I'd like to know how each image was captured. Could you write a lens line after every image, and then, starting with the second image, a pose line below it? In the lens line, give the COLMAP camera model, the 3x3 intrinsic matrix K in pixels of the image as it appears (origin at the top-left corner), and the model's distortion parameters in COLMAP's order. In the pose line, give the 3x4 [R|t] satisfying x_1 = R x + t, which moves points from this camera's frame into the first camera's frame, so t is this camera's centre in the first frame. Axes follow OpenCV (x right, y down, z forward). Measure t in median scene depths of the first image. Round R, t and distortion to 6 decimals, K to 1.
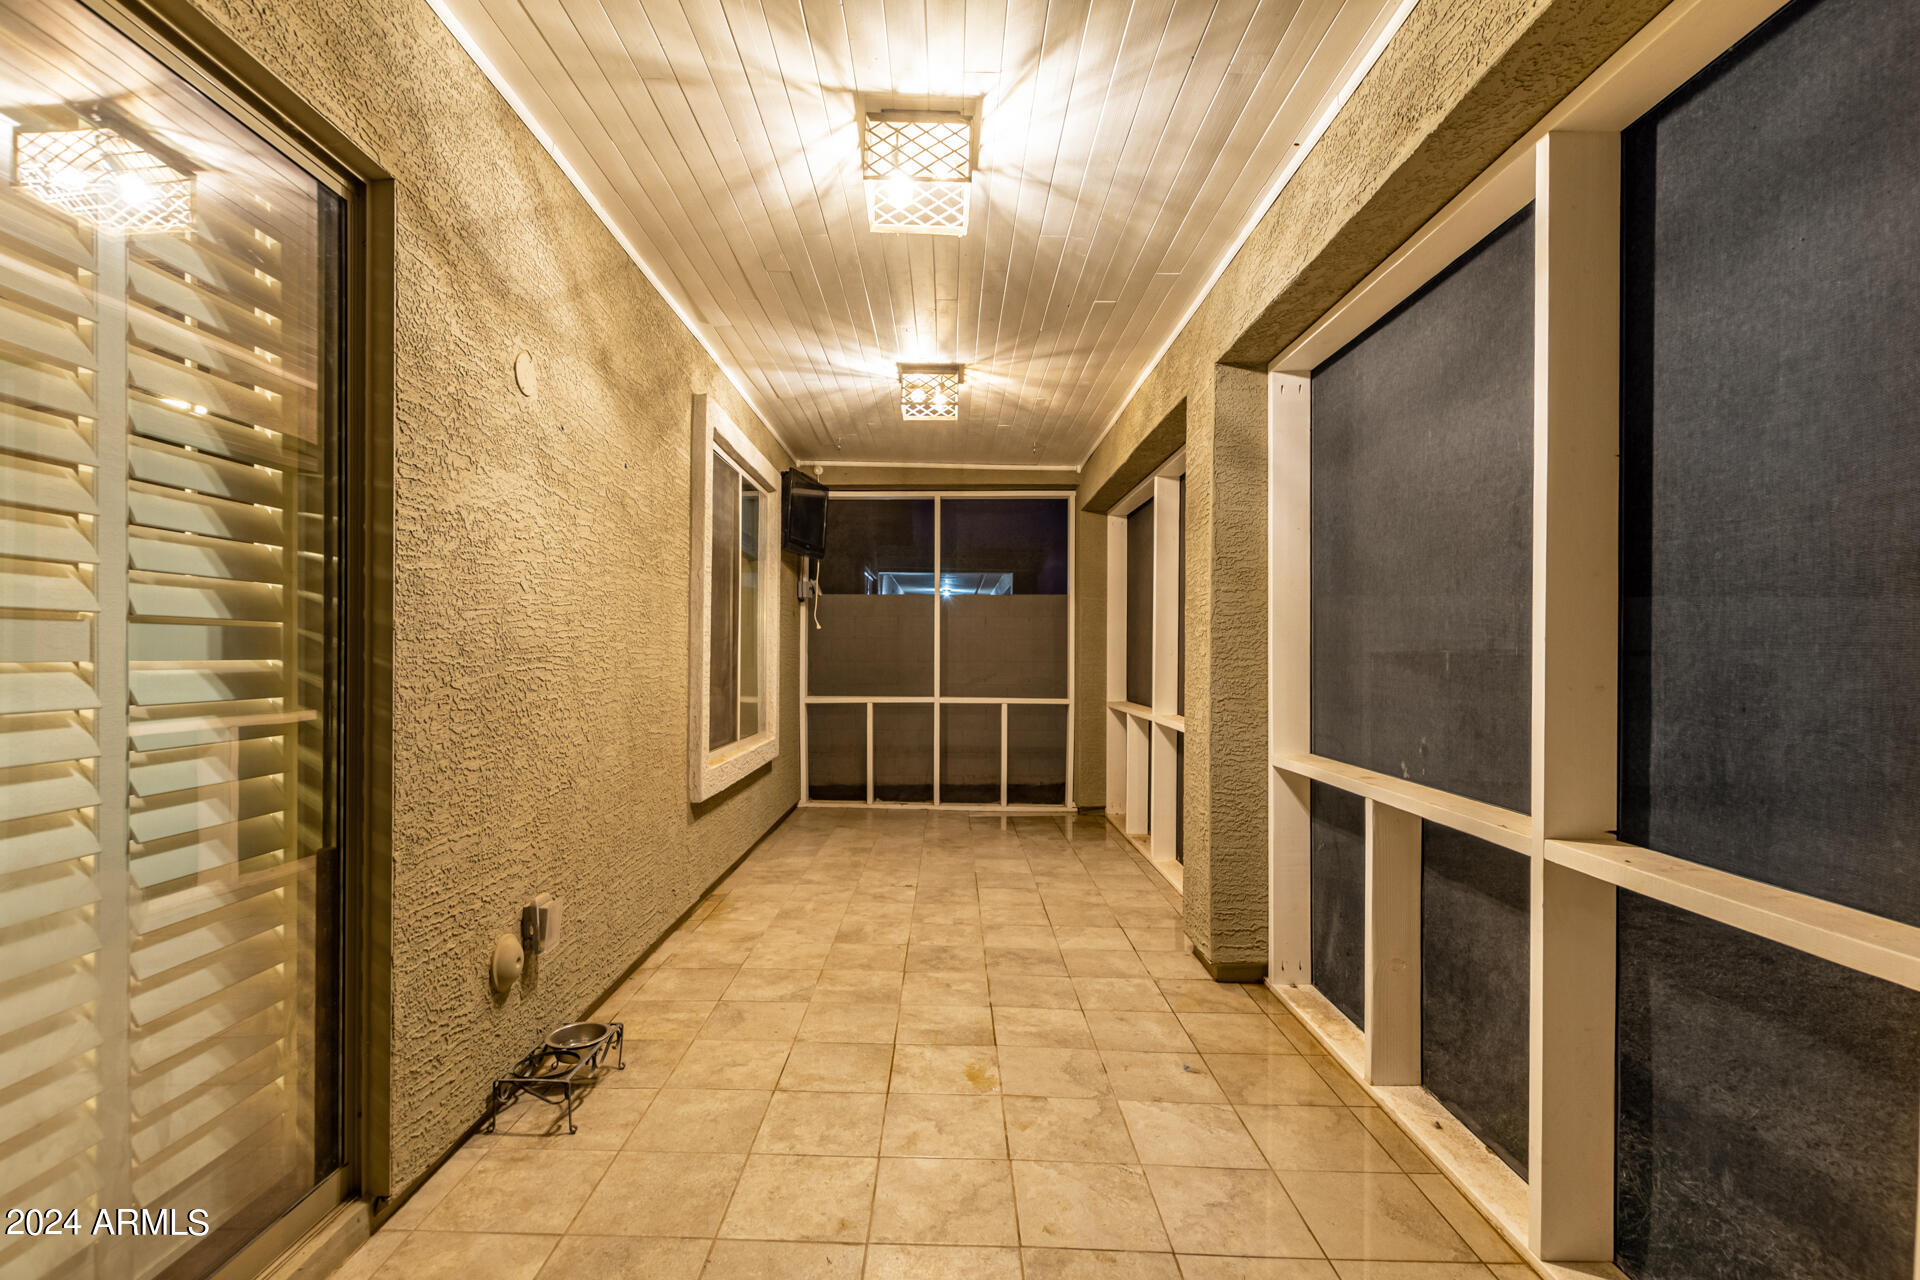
lens RADIAL K [[924.8, 0, 954.5], [0, 924.8, 646.5], [0, 0, 1]] dist [0.000059, 0.000023]
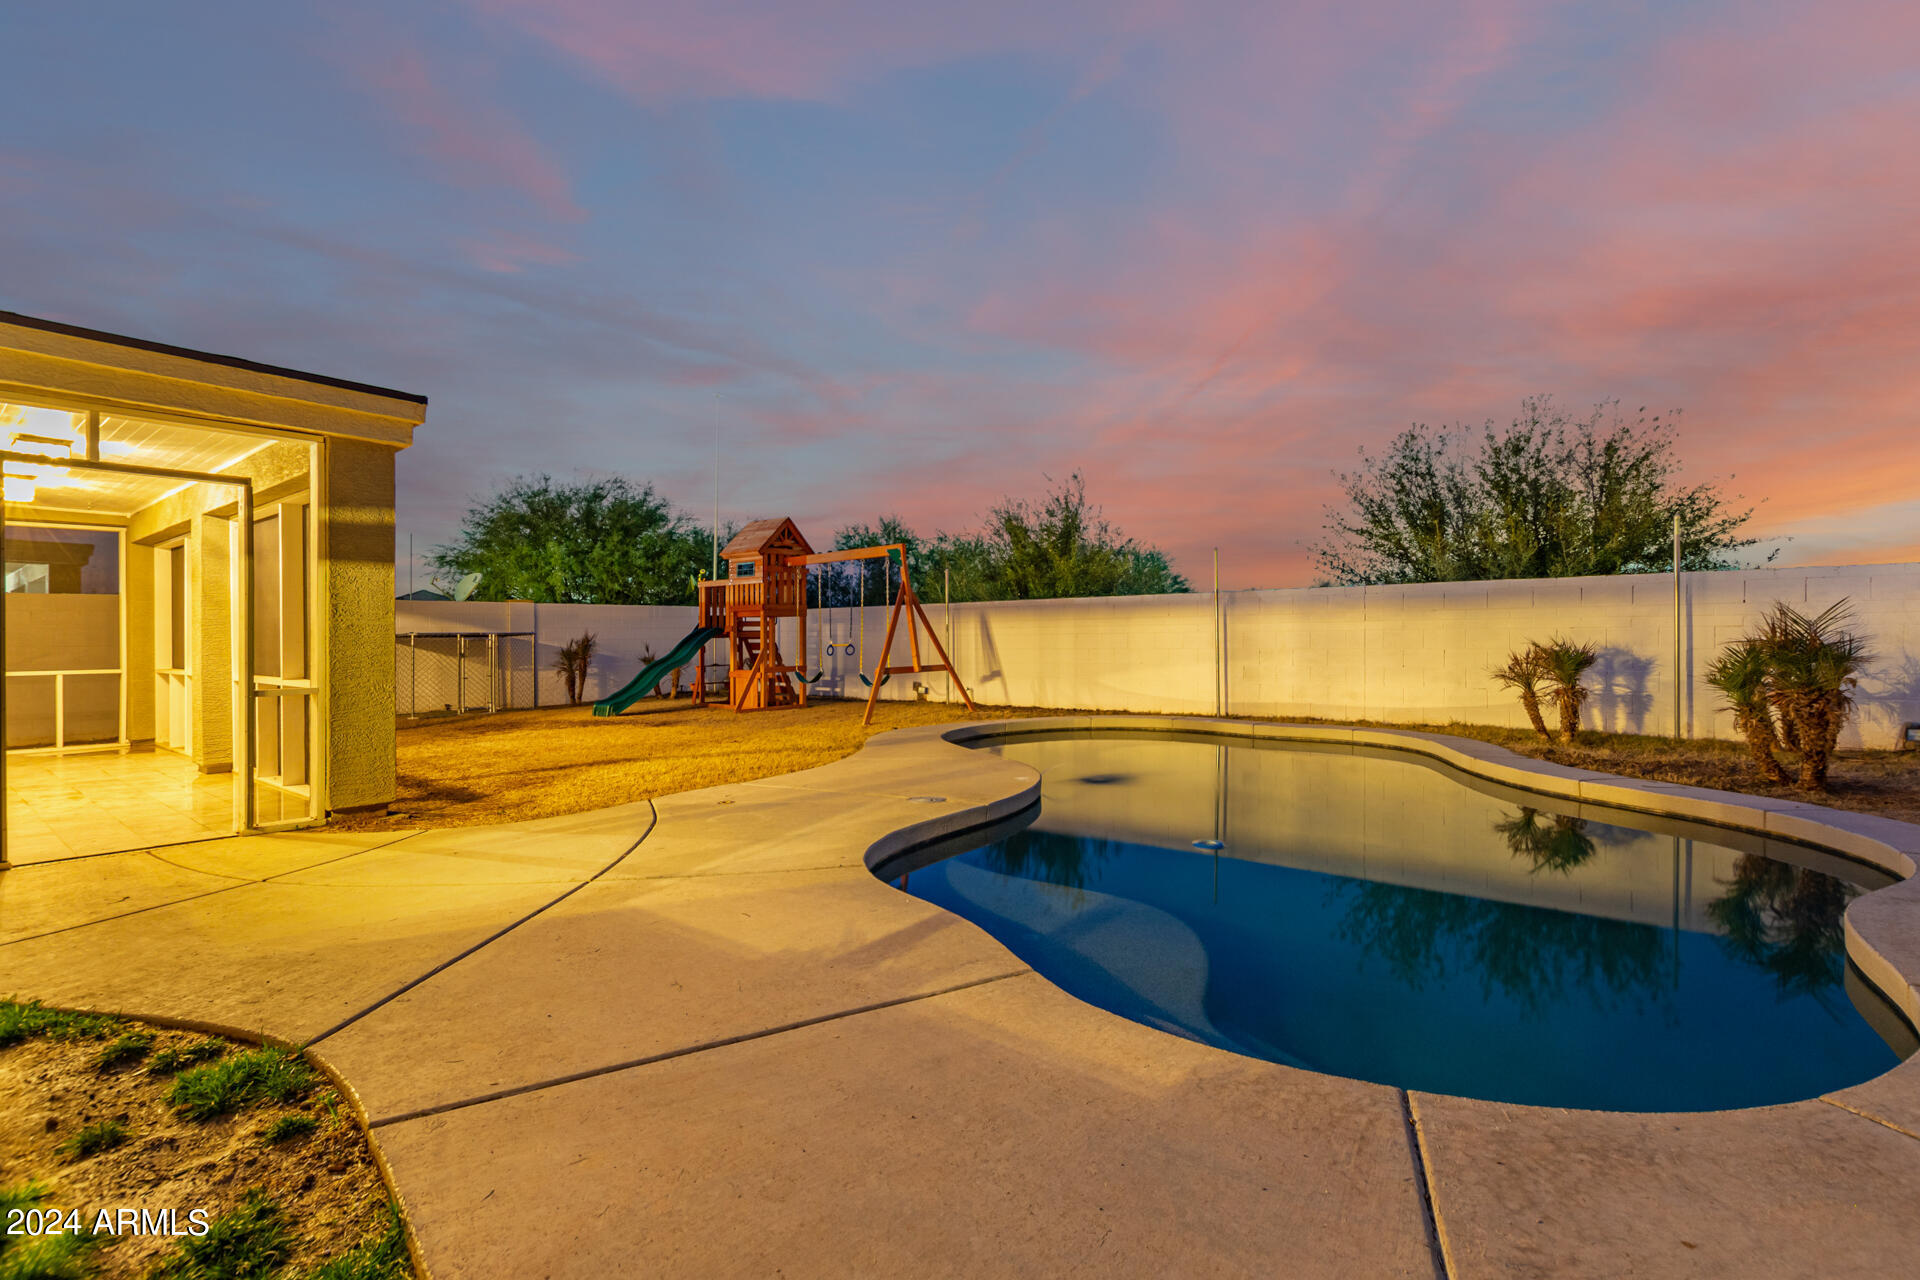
lens RADIAL K [[924.8, 0, 959.7], [0, 924.8, 643.4], [0, 0, 1]] dist [0.000059, 0.000023]
pose [[0.653436, -0.009988, 0.756916, -0.128335], [0.002837, 0.999938, 0.010745, 0.004308], [-0.756976, -0.004874, 0.653424, -1.050654]]
